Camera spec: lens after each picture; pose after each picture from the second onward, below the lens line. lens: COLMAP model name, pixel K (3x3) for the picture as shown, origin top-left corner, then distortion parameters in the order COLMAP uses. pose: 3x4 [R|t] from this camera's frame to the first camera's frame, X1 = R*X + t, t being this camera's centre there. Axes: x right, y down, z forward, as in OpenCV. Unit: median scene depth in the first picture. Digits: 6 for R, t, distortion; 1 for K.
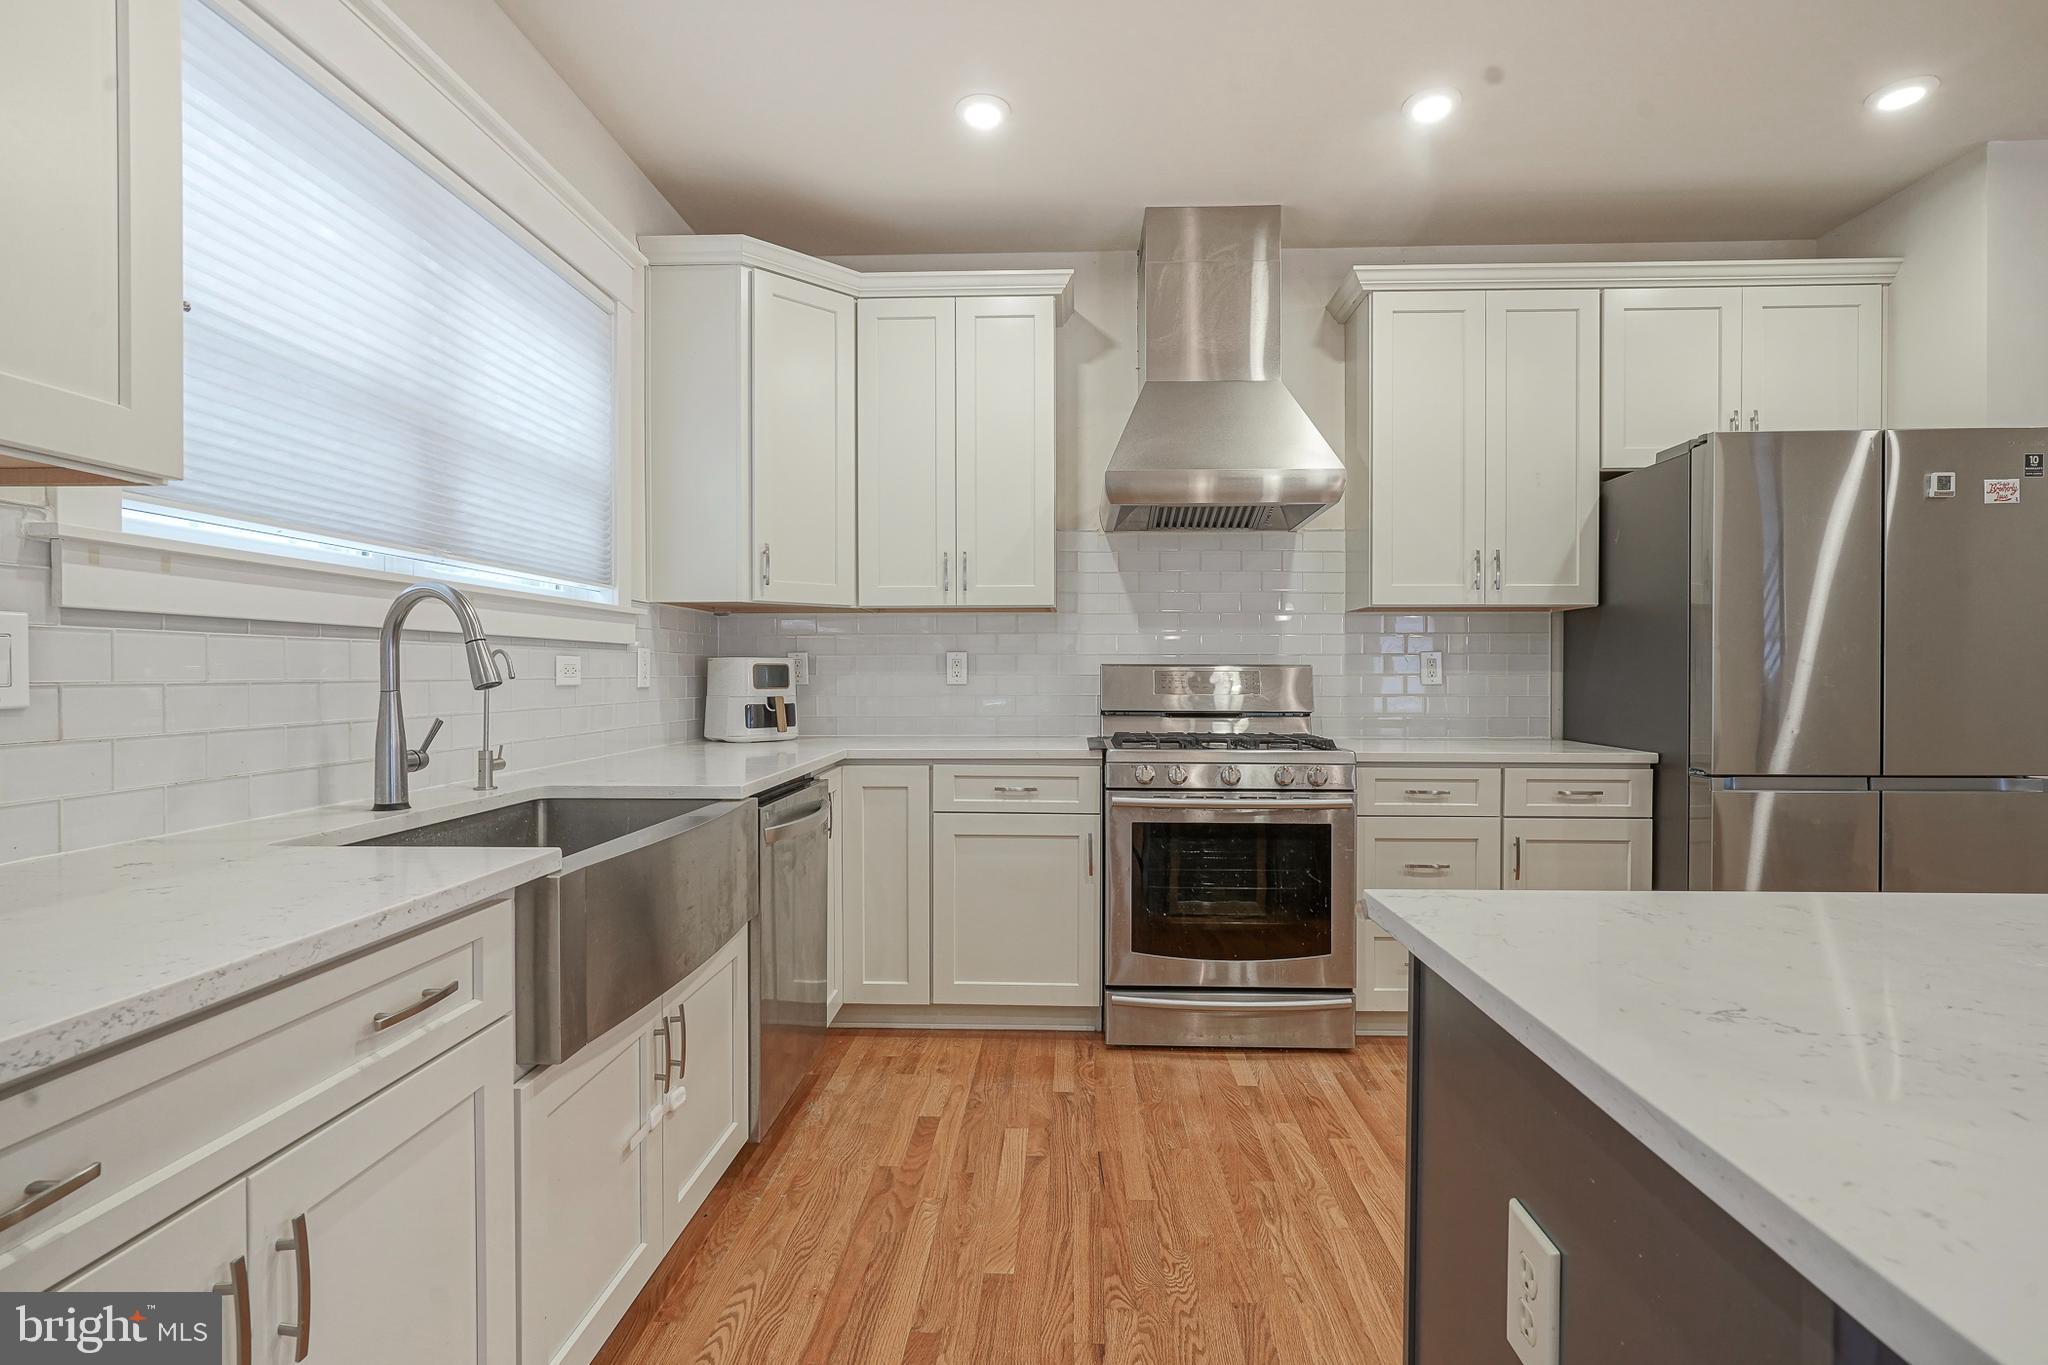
lens RADIAL K [[1026.5, 0, 1031.0], [0, 1026.5, 683.1], [0, 0, 1]] dist [-0.012438, 0.007004]
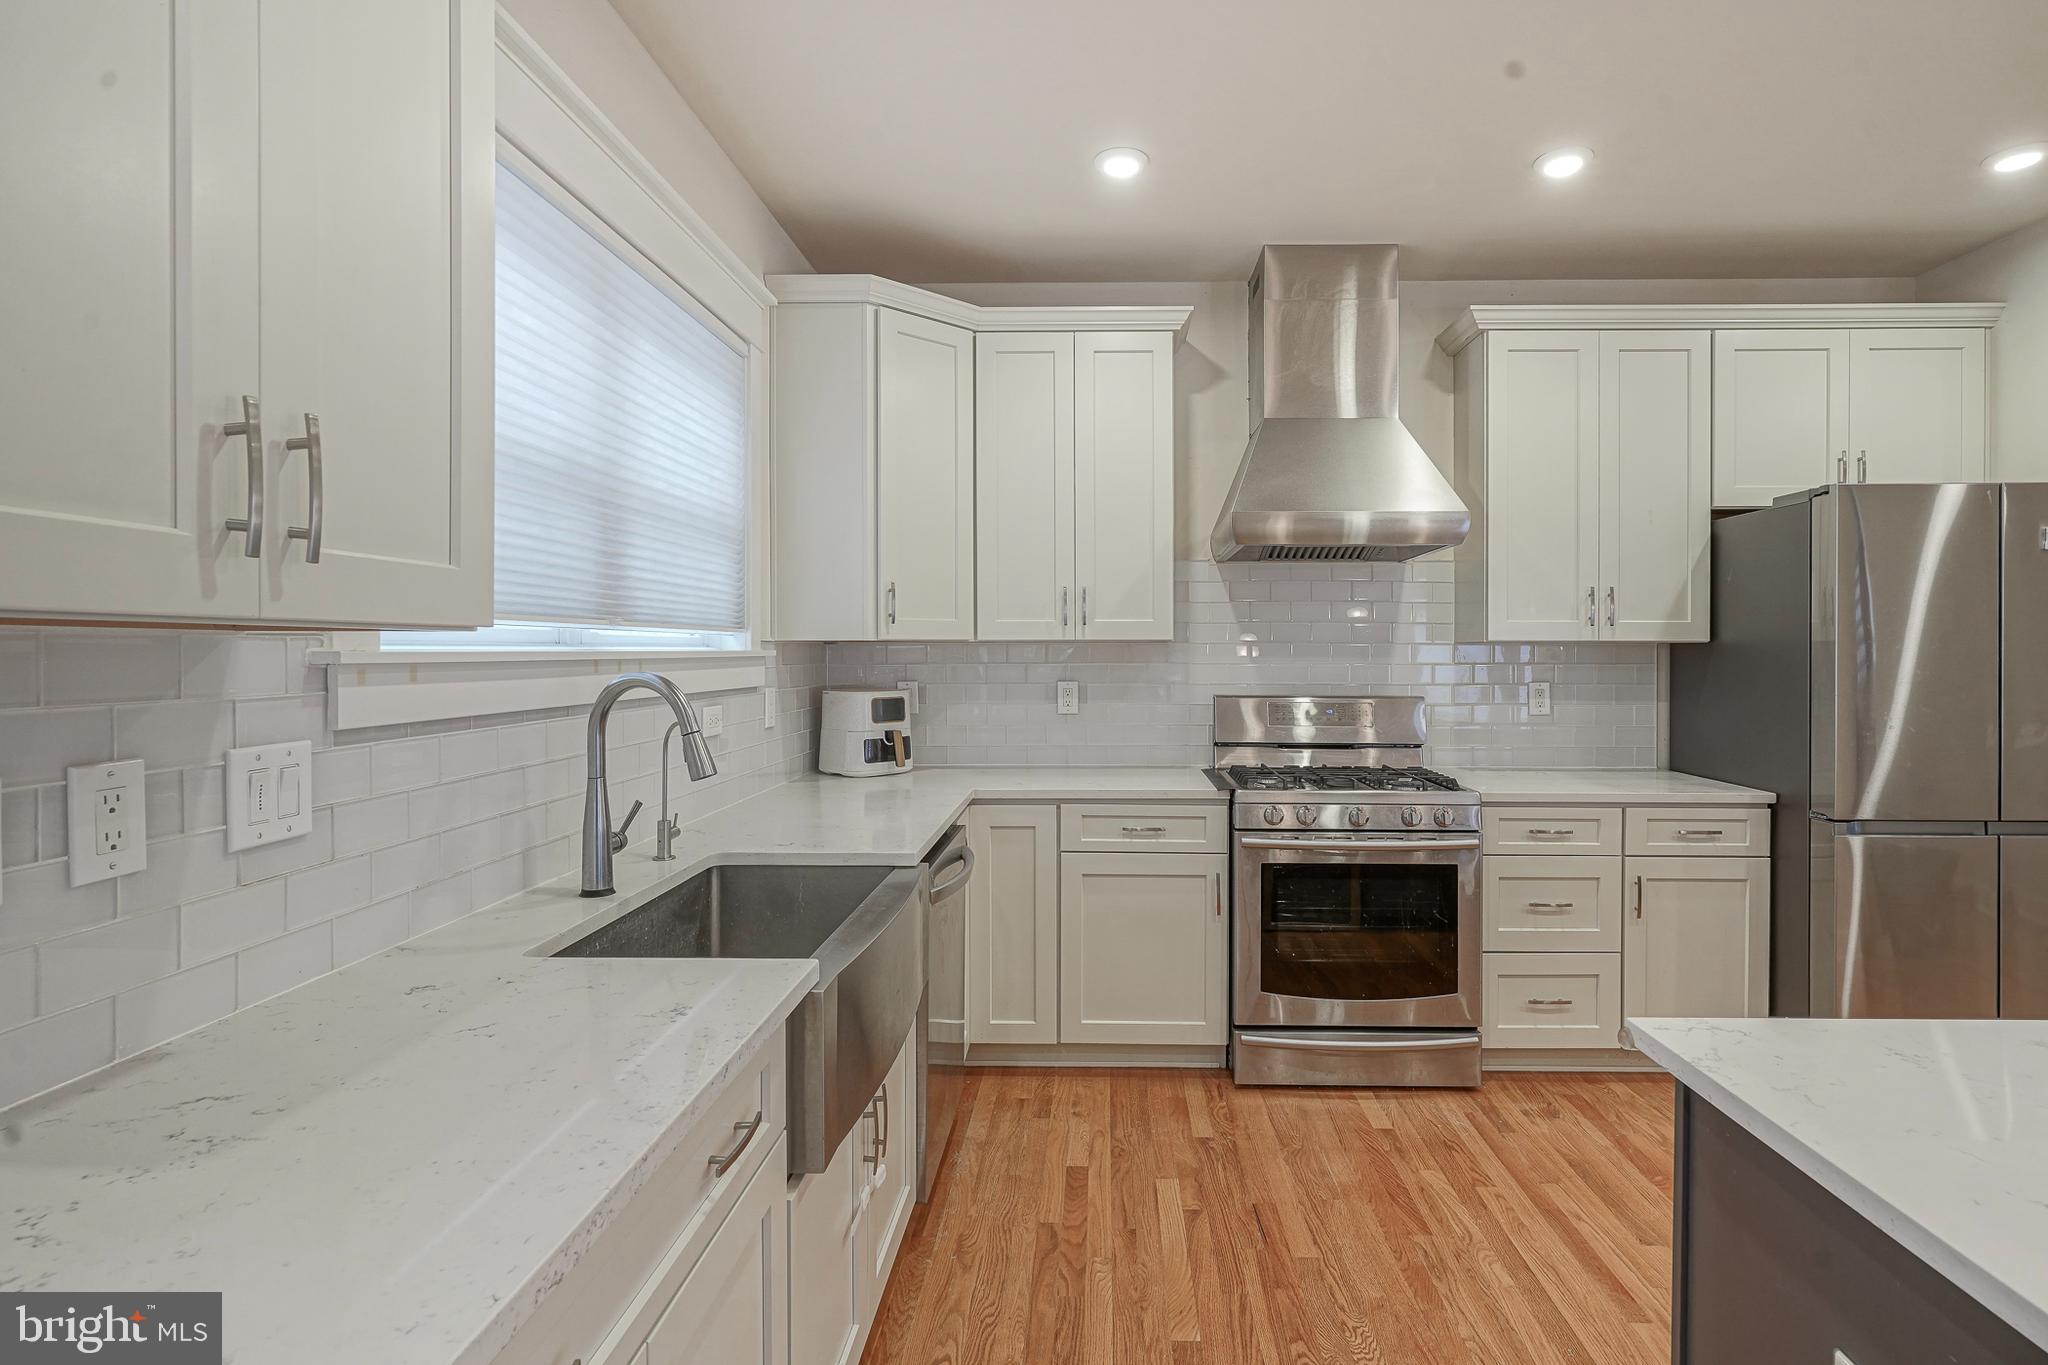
lens RADIAL K [[1026.5, 0, 1065.2], [0, 1026.5, 664.6], [0, 0, 1]] dist [-0.012438, 0.007004]
pose [[0.999914, 0.001944, 0.012942, -0.108249], [-0.001983, 0.999994, 0.002968, -0.062365], [-0.012936, -0.002993, 0.999912, -0.004445]]
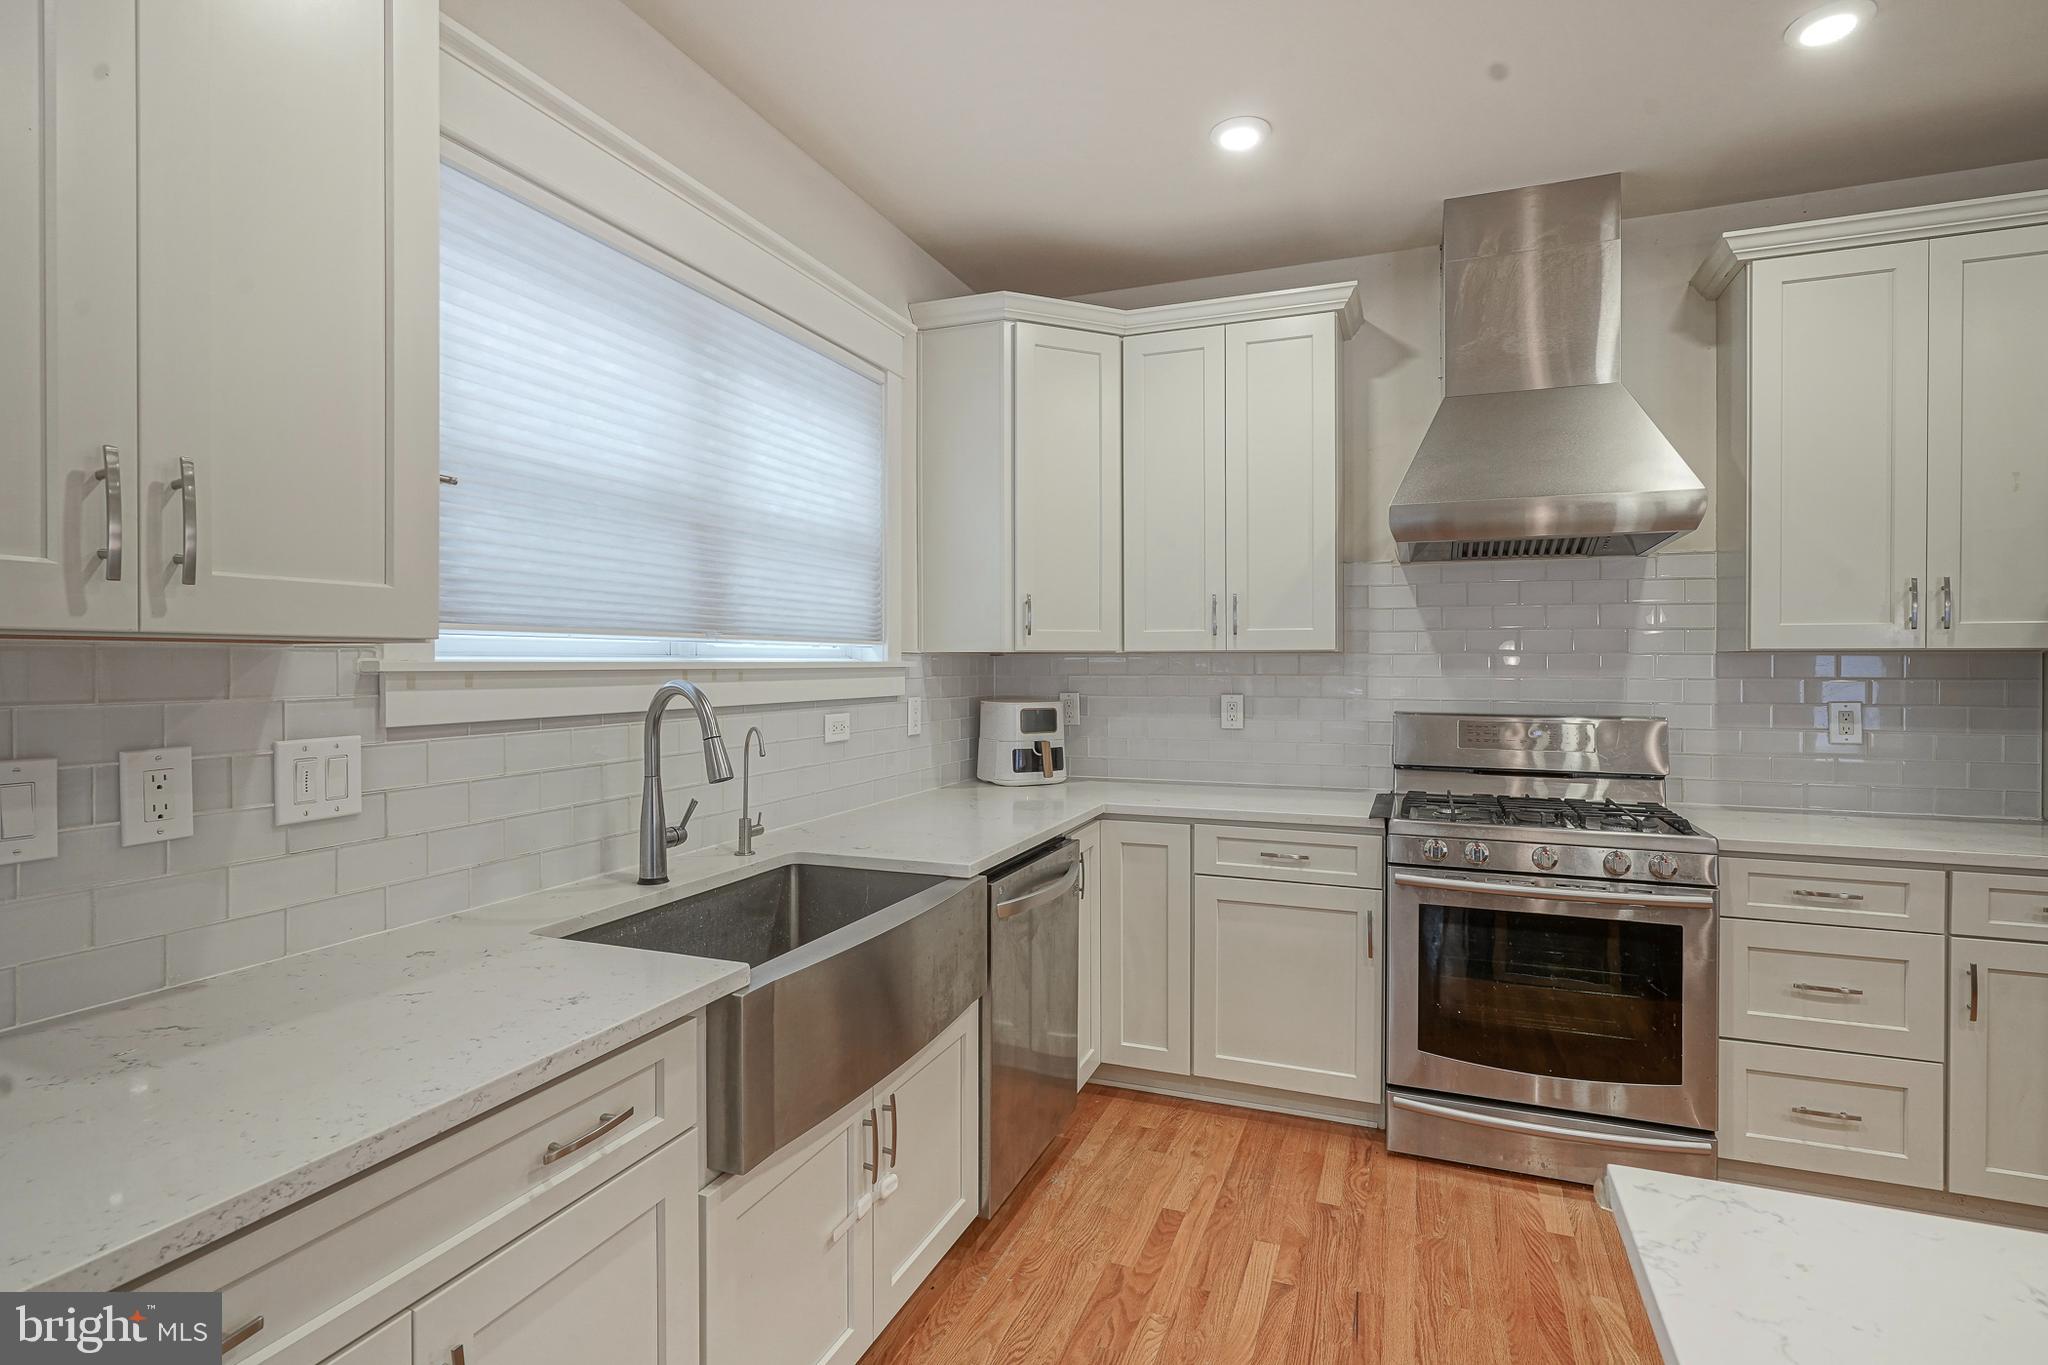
lens RADIAL K [[1026.5, 0, 1001.6], [0, 1026.5, 668.0], [0, 0, 1]] dist [-0.012438, 0.007004]
pose [[0.940004, 0.004286, -0.341138, 0.062095], [-0.005447, 0.999982, -0.002445, -0.063715], [0.341121, 0.004157, 0.940010, 0.050279]]
